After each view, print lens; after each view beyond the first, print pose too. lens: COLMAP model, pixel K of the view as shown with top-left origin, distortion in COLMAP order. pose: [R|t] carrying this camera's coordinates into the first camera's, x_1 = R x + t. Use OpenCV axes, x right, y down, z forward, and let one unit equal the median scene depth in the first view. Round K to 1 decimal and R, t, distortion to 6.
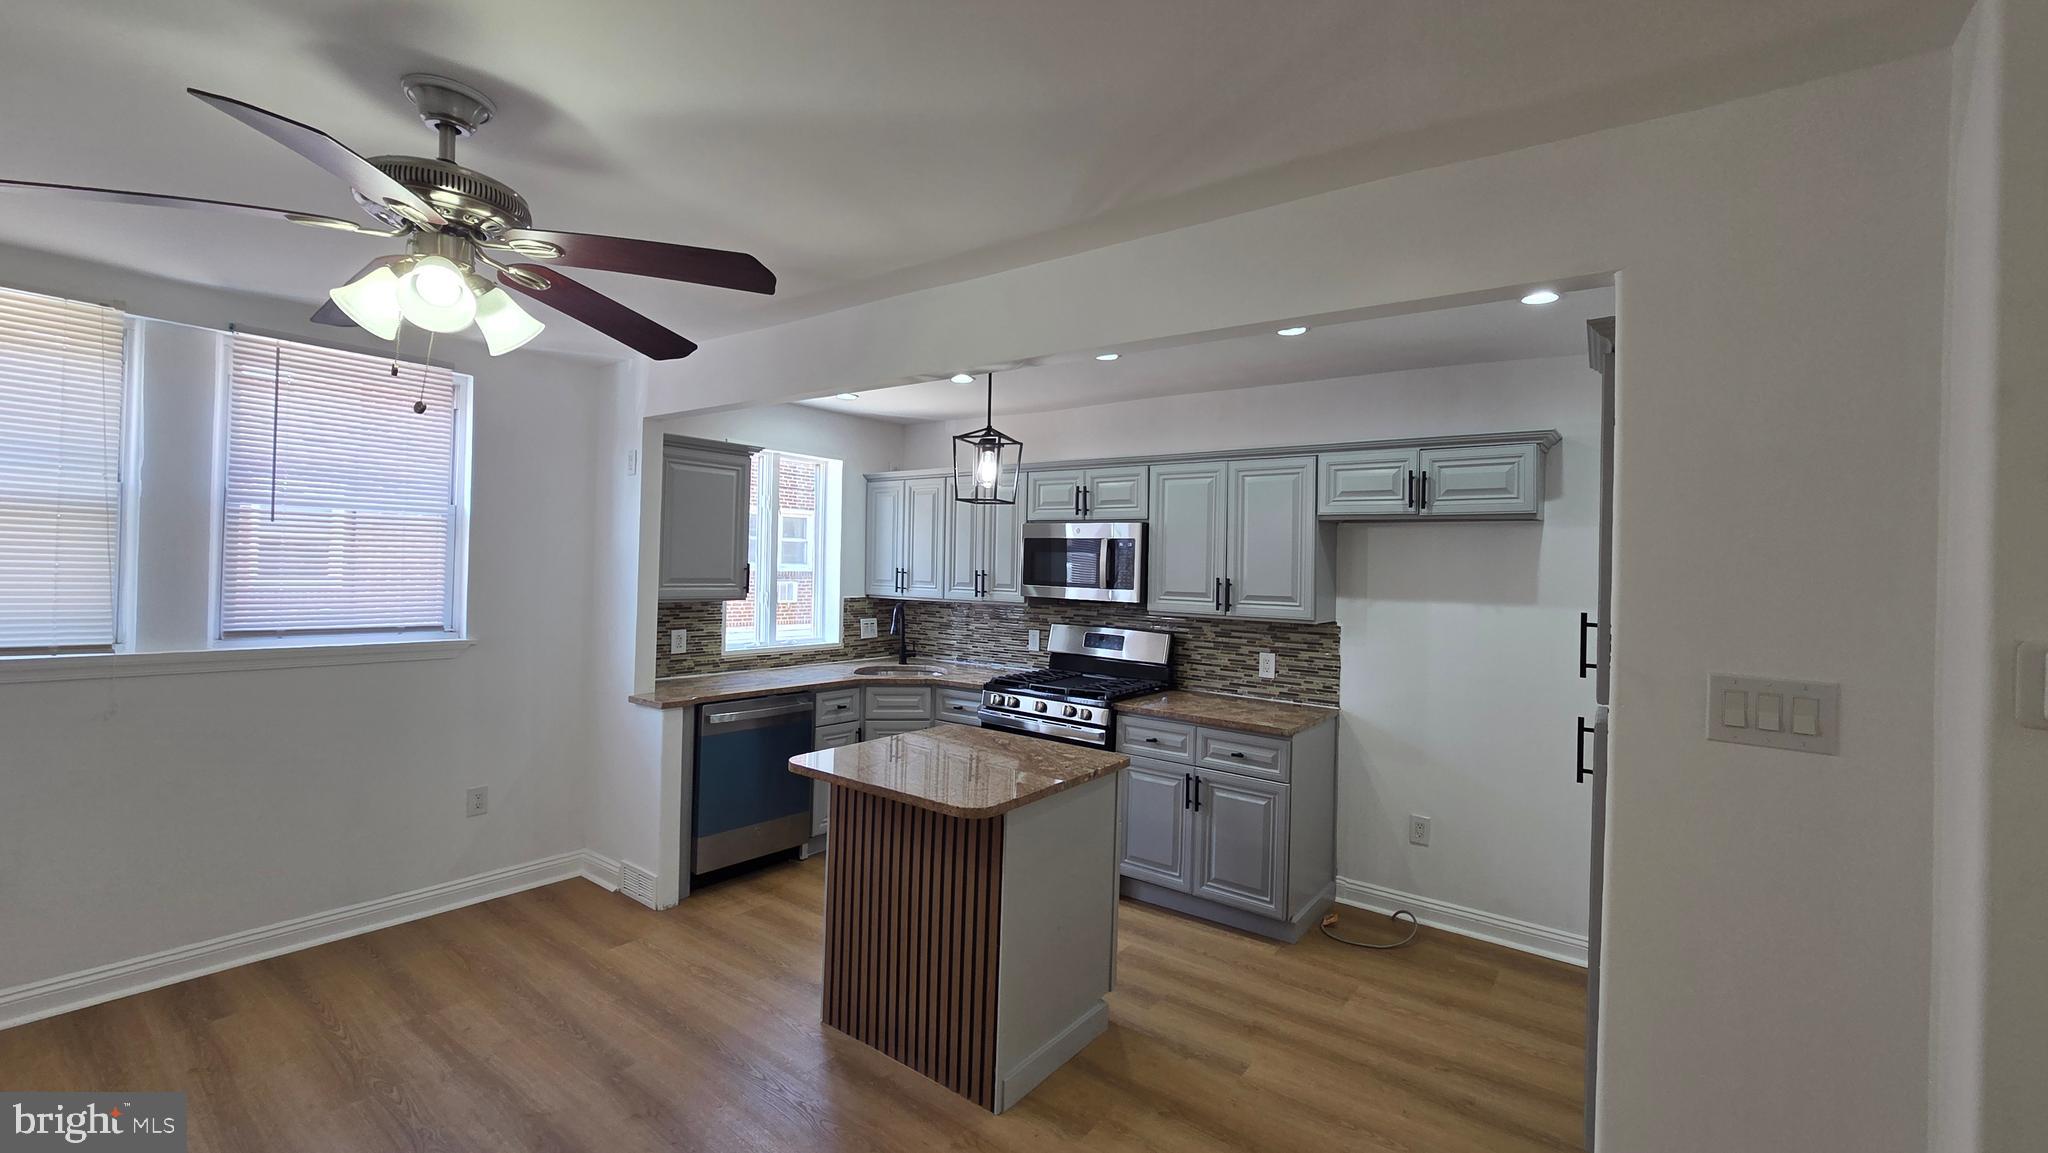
lens RADIAL K [[840.3, 0, 1038.9], [0, 840.3, 561.6], [0, 0, 1]] dist [0.001877, -0.000194]
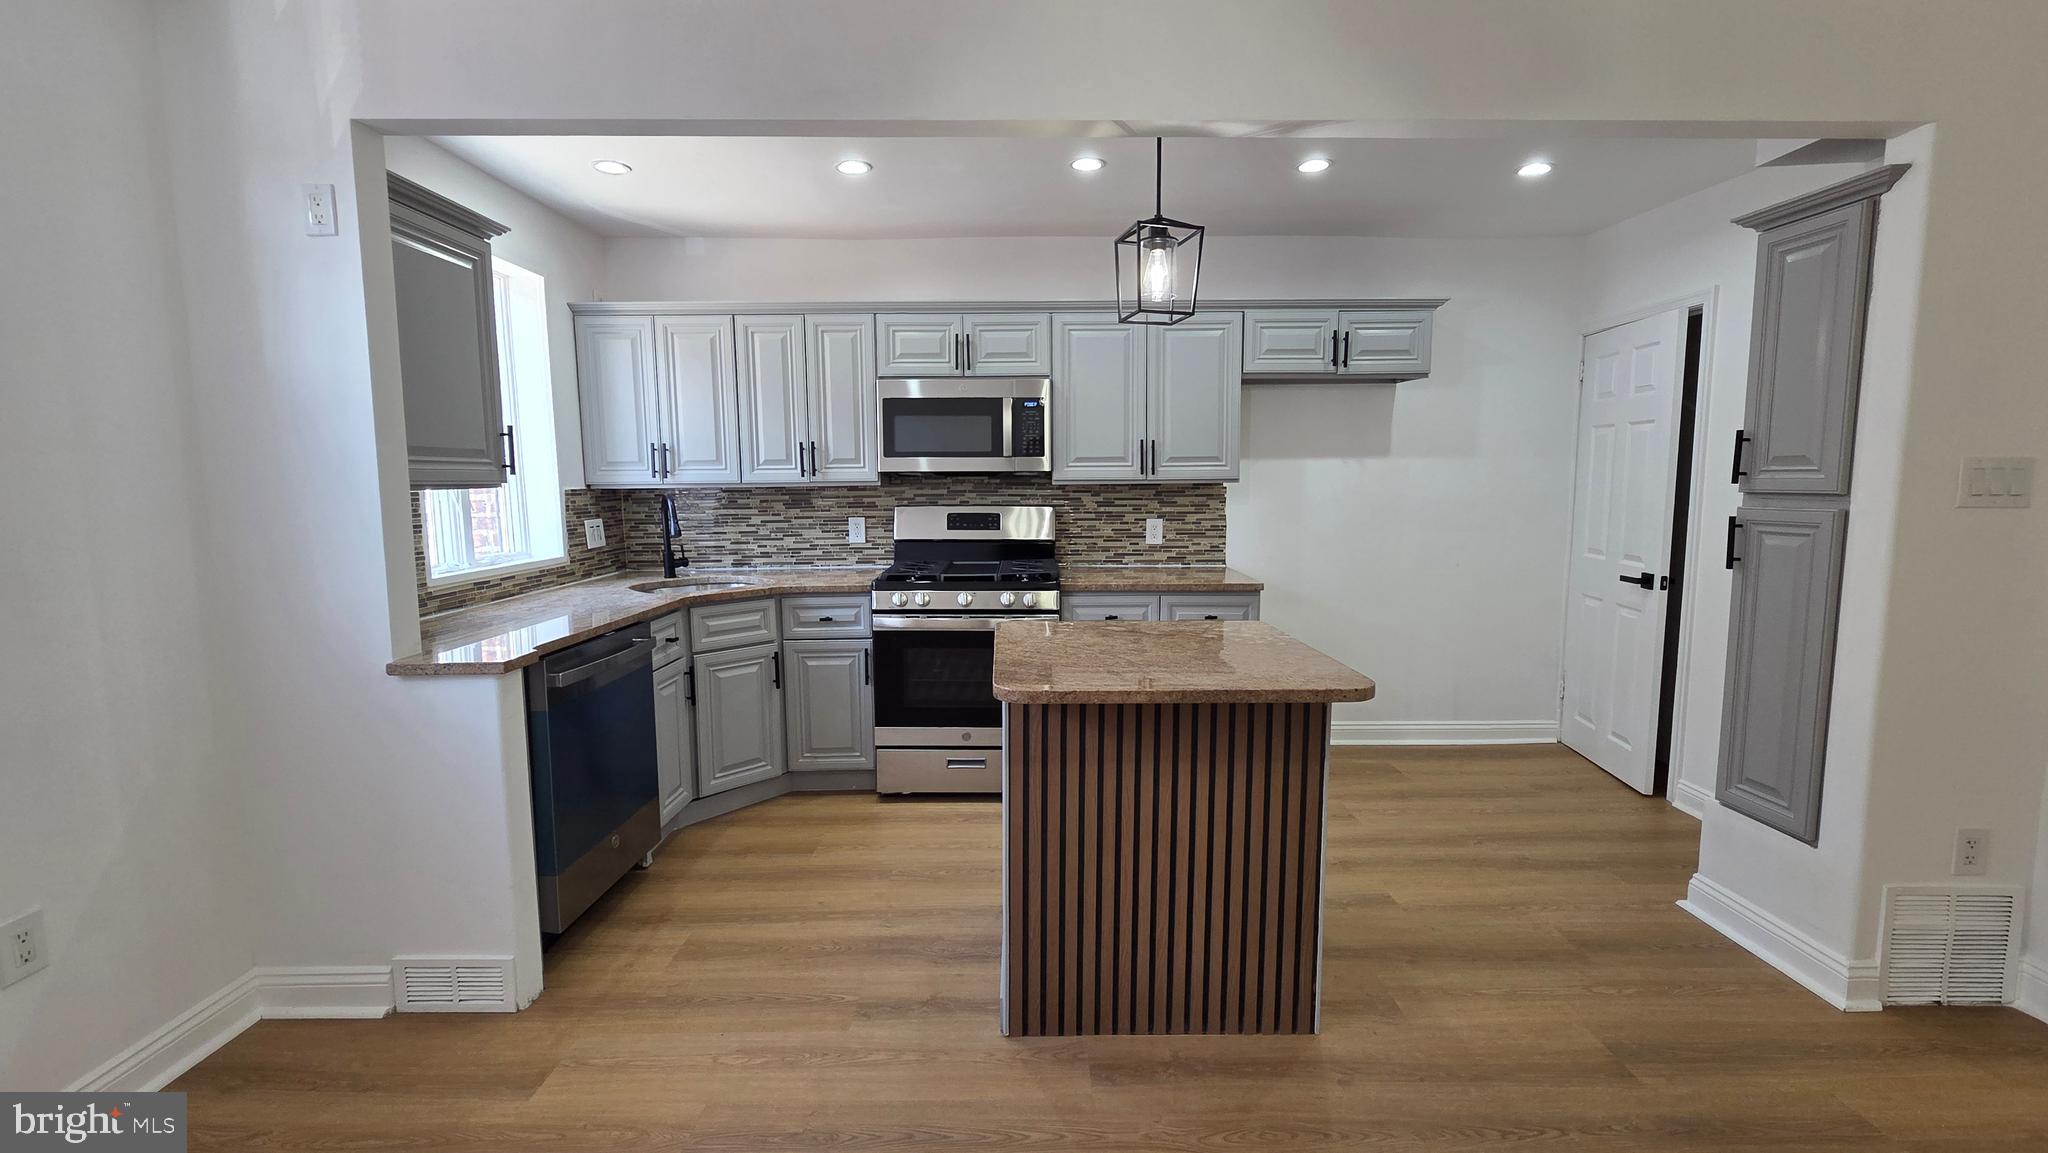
lens RADIAL K [[840.3, 0, 1035.7], [0, 840.3, 562.1], [0, 0, 1]] dist [0.001877, -0.000194]
pose [[0.796820, -0.091686, 0.597219, -0.448390], [0.025102, 0.992590, 0.118892, 0.040376], [-0.603695, -0.079744, 0.793217, 0.315751]]
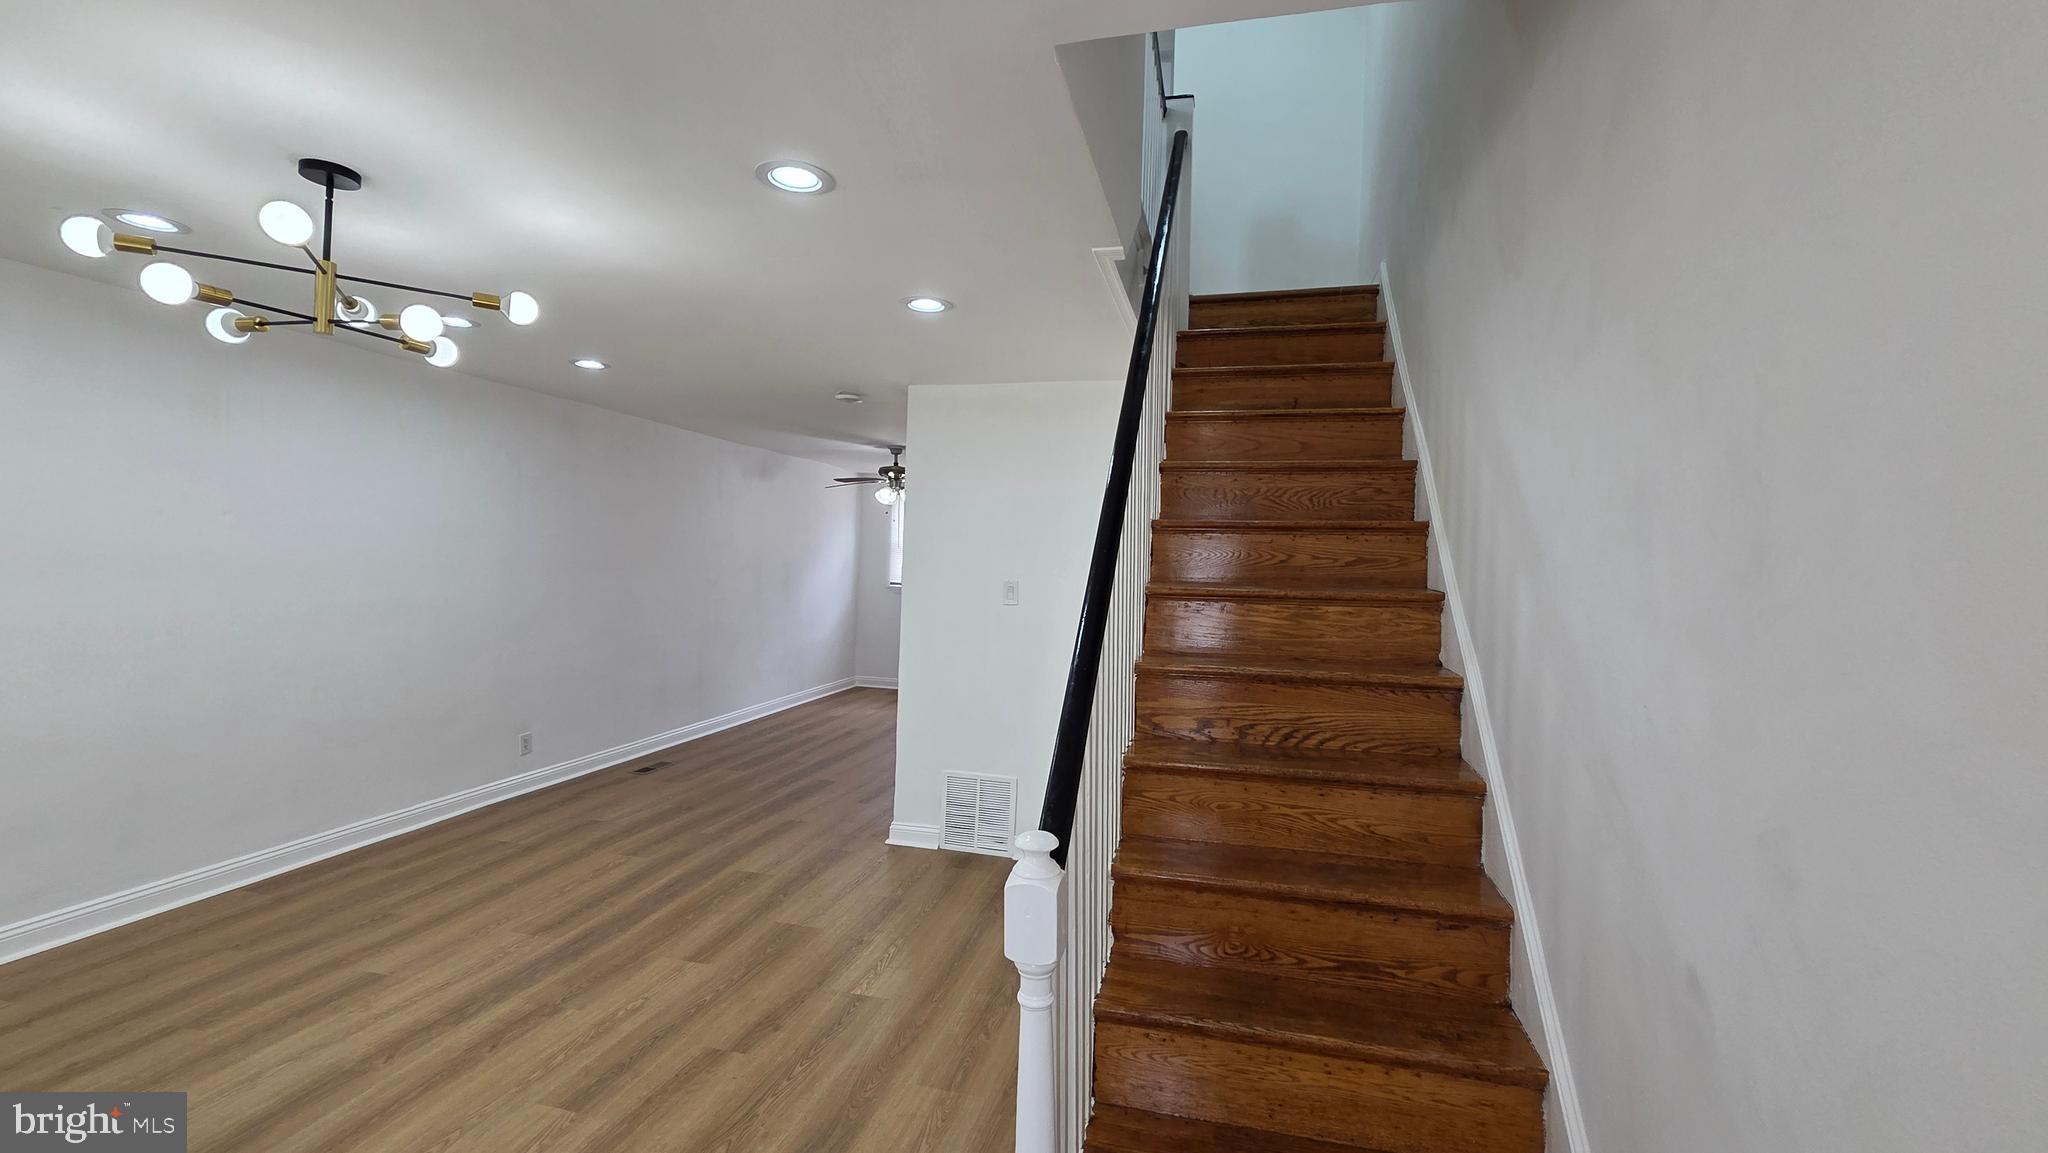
lens RADIAL K [[840.3, 0, 1039.4], [0, 840.3, 547.0], [0, 0, 1]] dist [0.001877, -0.000194]
pose [[0.387964, -0.027629, -0.921260, 1.487834], [-0.017388, 0.999153, -0.037287, 0.043322], [0.921511, 0.030485, 0.387155, 0.006850]]
